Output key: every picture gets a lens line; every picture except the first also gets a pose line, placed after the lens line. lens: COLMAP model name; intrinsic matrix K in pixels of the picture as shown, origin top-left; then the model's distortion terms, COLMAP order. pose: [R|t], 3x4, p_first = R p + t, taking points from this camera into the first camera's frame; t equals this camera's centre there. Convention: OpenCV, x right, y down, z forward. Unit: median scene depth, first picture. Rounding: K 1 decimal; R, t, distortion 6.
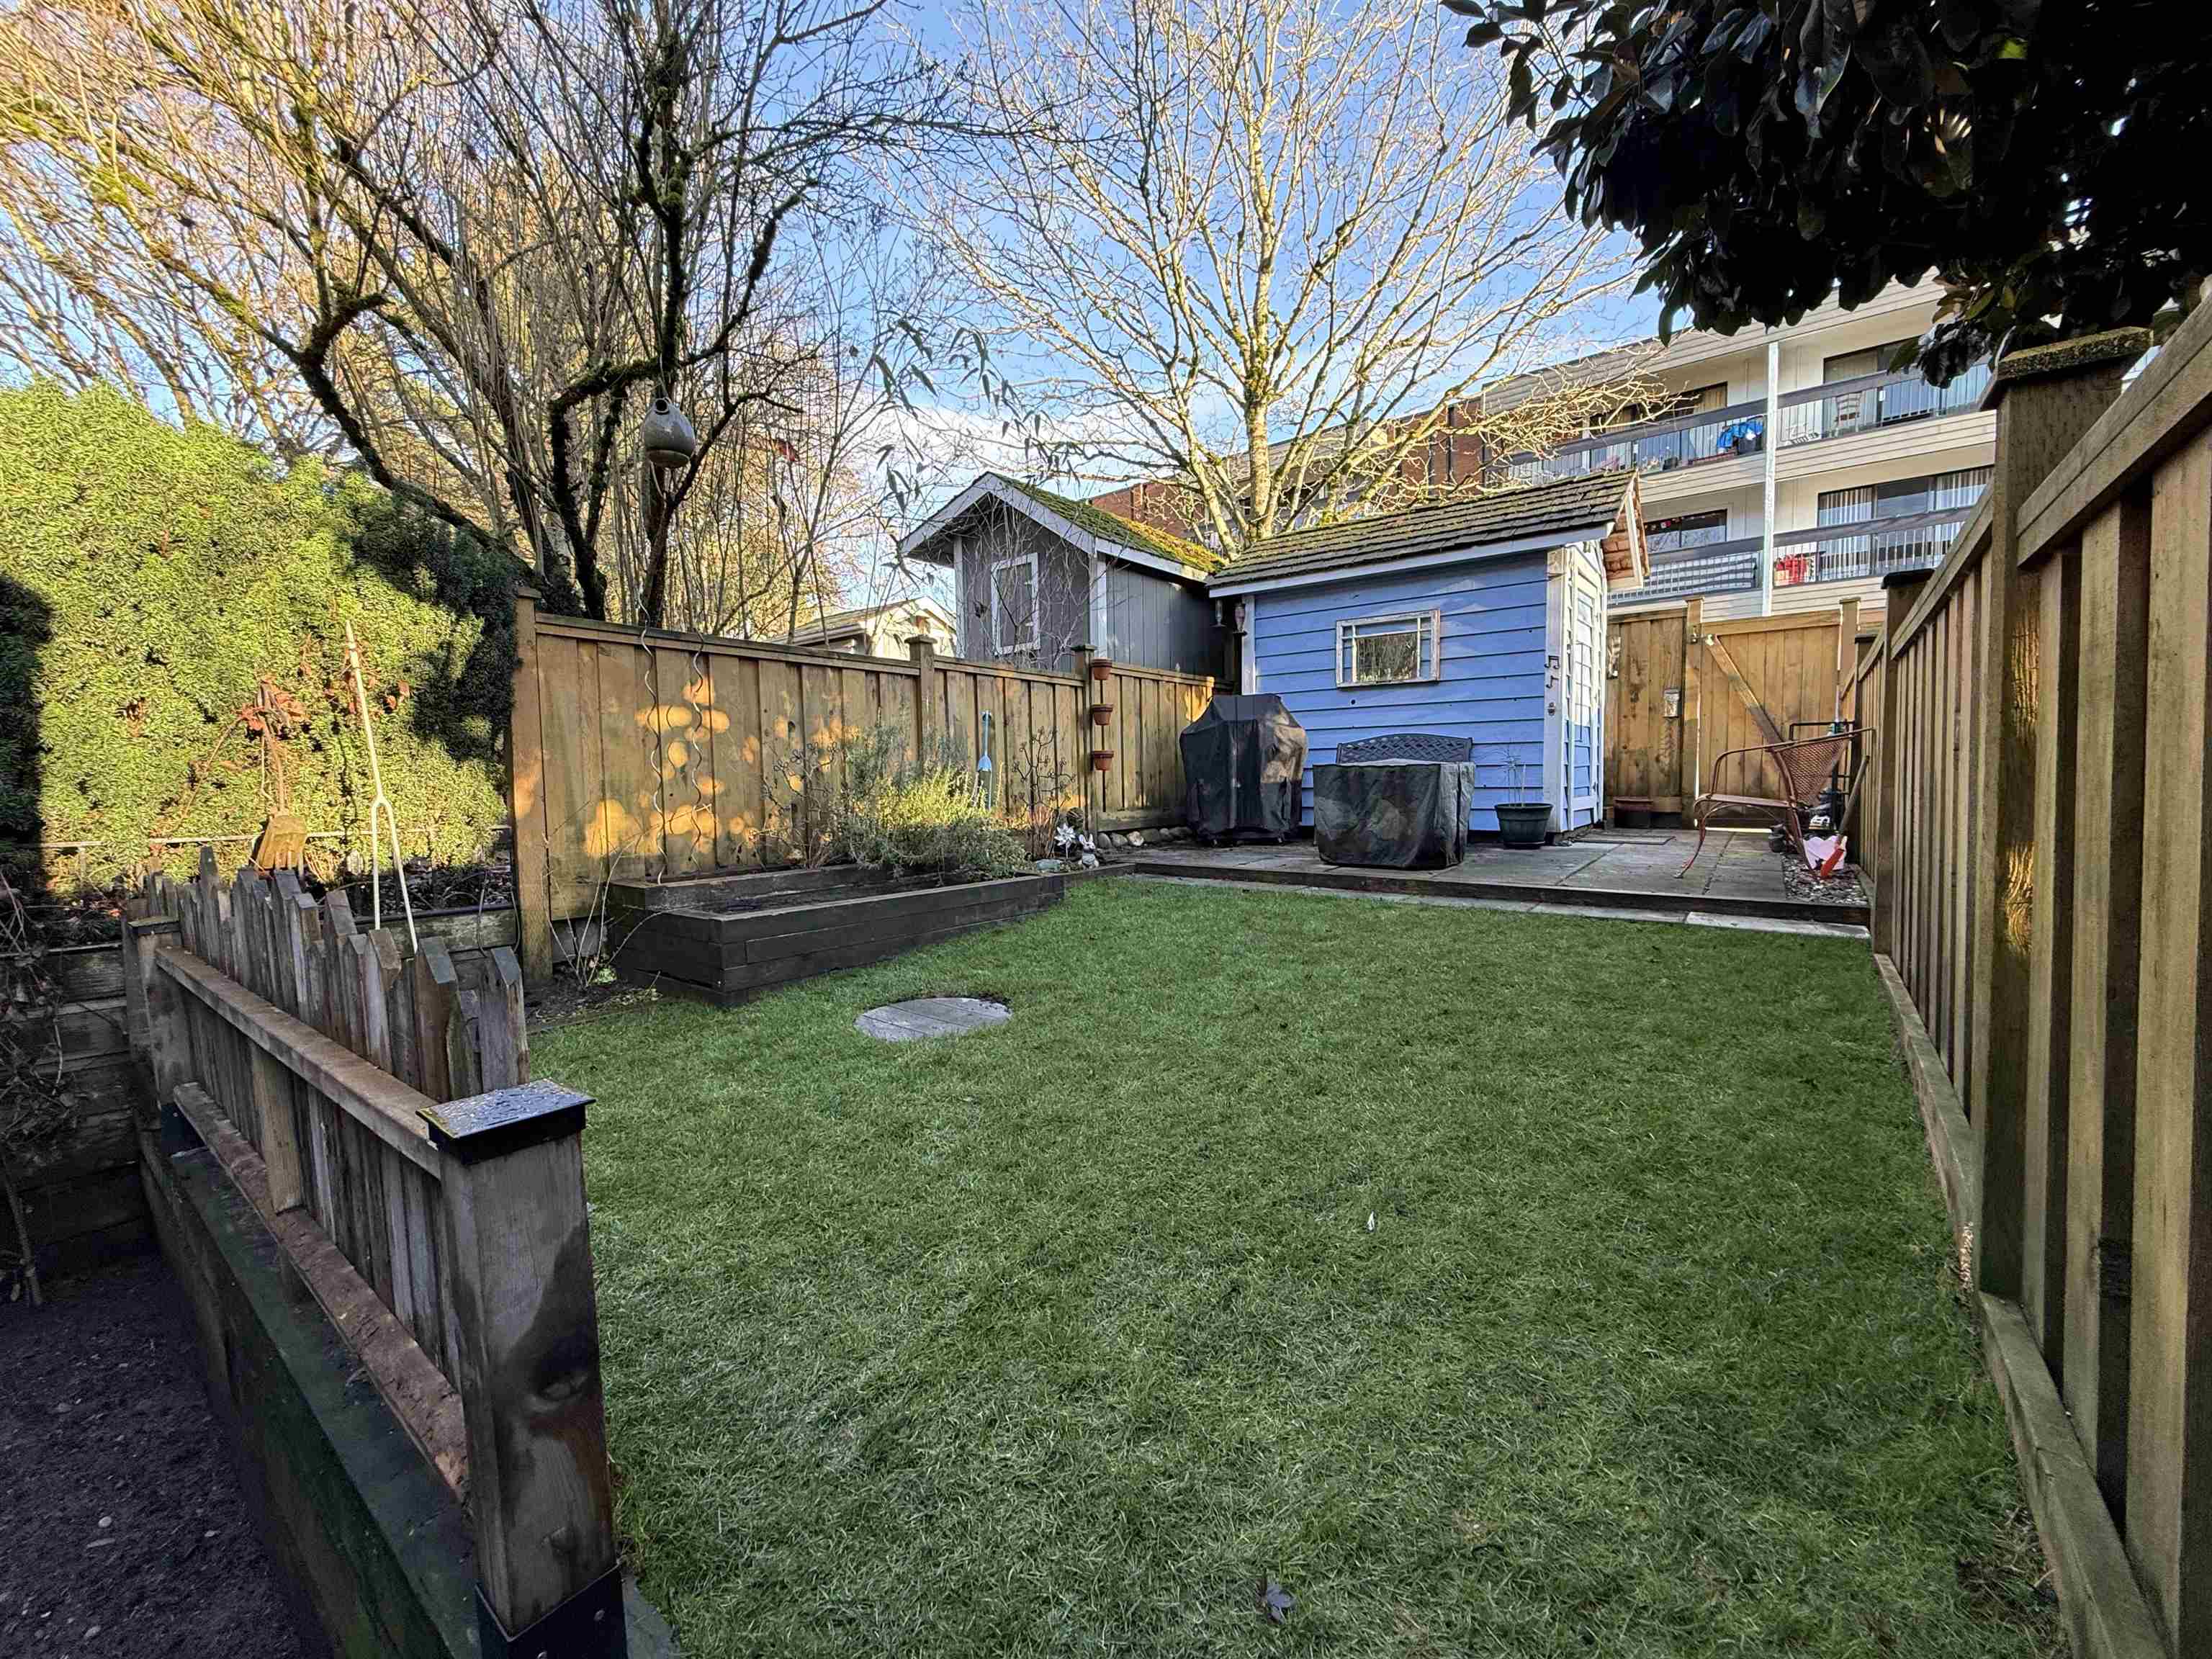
lens RADIAL K [[880.1, 0, 1112.6], [0, 880.1, 831.0], [0, 0, 1]] dist [-0.003796, -0.000305]
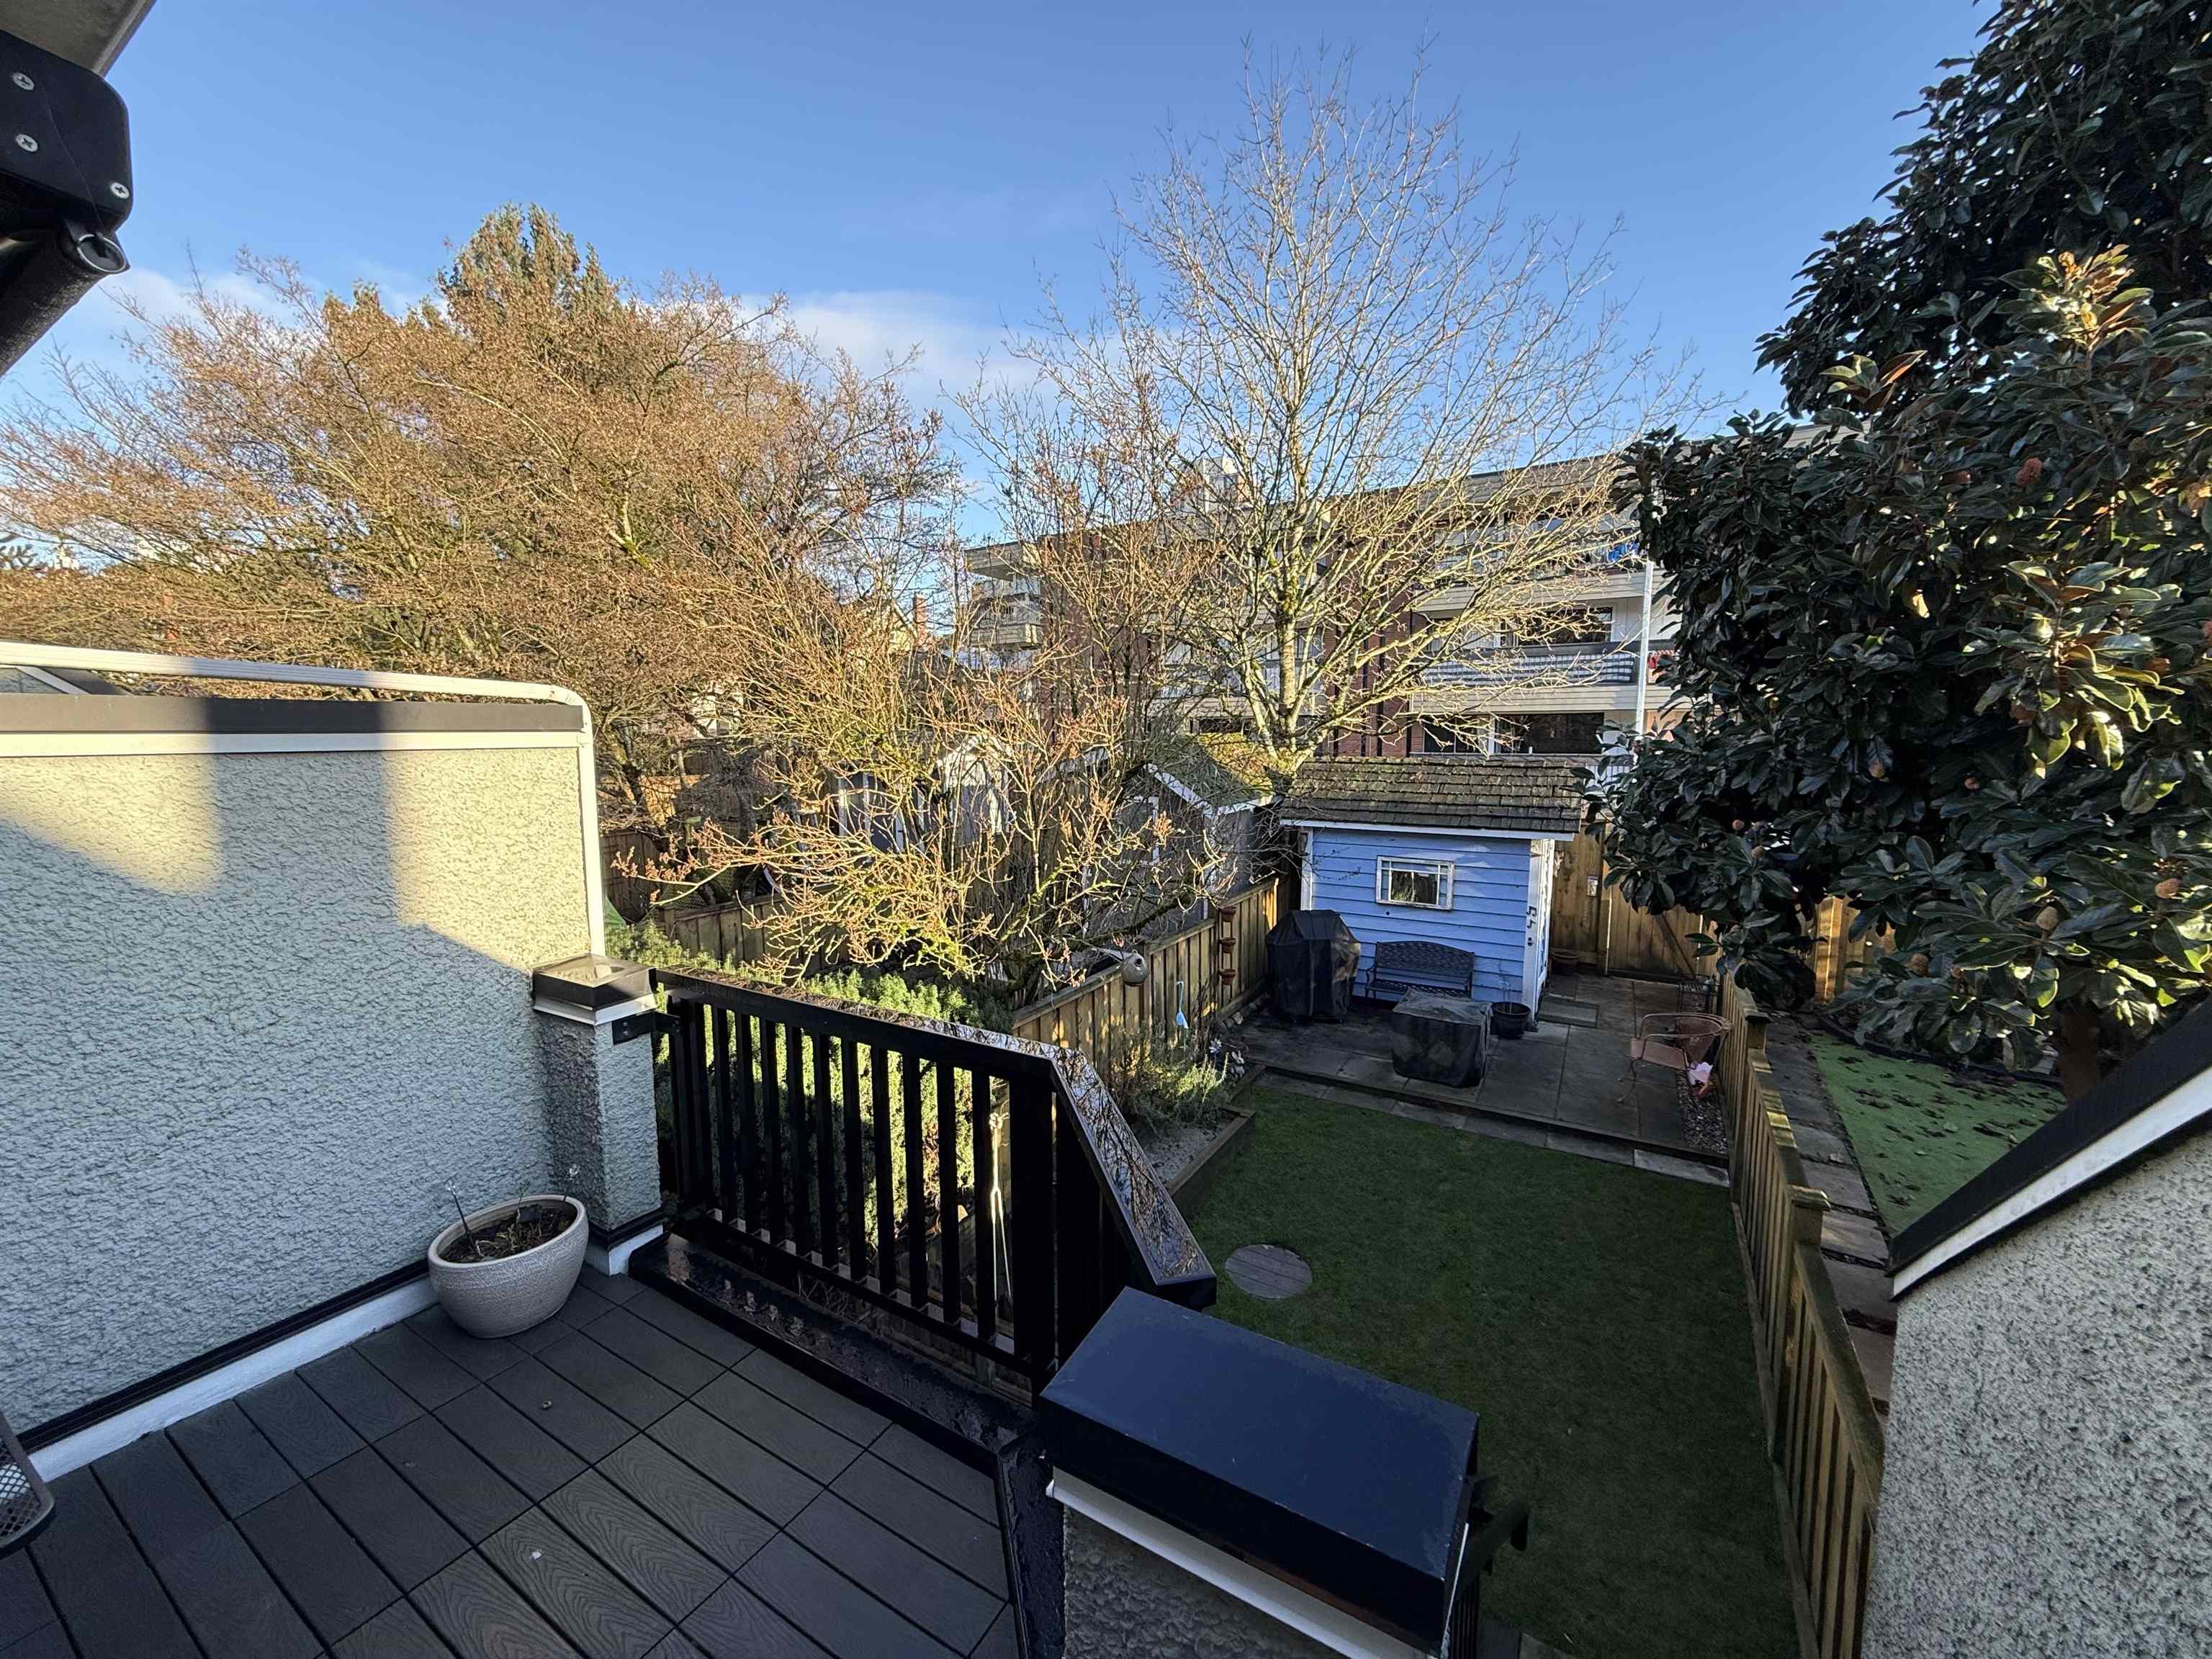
lens RADIAL K [[880.1, 0, 1112.9], [0, 880.1, 823.3], [0, 0, 1]] dist [-0.003796, -0.000305]
pose [[0.992667, -0.000524, 0.120883, -0.332247], [-0.005468, 0.998772, 0.049232, -0.360441], [-0.120760, -0.049532, 0.991445, -0.328143]]
